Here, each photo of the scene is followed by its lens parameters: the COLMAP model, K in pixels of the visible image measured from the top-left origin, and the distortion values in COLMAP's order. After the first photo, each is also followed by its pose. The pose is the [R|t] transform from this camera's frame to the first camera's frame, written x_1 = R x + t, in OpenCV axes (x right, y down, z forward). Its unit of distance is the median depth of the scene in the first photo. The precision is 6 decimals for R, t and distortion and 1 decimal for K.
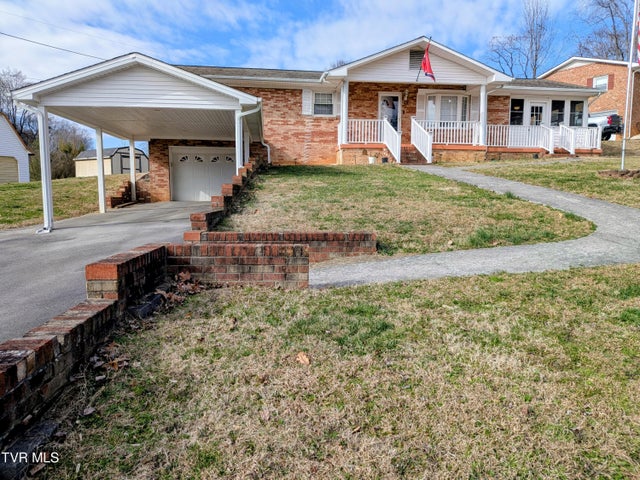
lens RADIAL K [[469.0, 0, 319.1], [0, 469.0, 240.7], [0, 0, 1]] dist [0.044679, -0.070045]
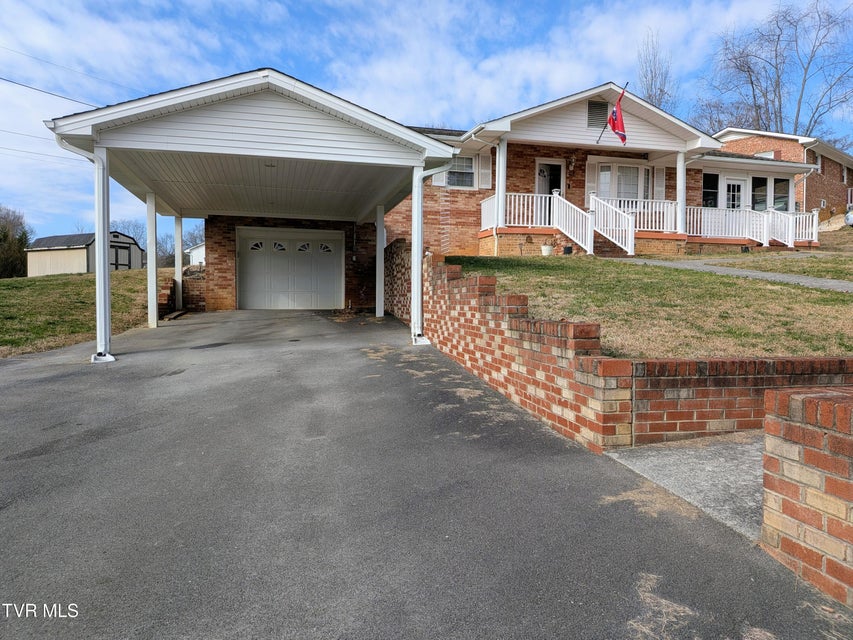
lens RADIAL K [[625.1, 0, 434.2], [0, 625.1, 319.1], [0, 0, 1]] dist [0.044679, -0.070045]
pose [[0.990377, -0.001829, 0.138385, -0.162970], [0.011886, 0.997342, -0.071881, -0.004531], [-0.137885, 0.072834, 0.987767, 0.100323]]
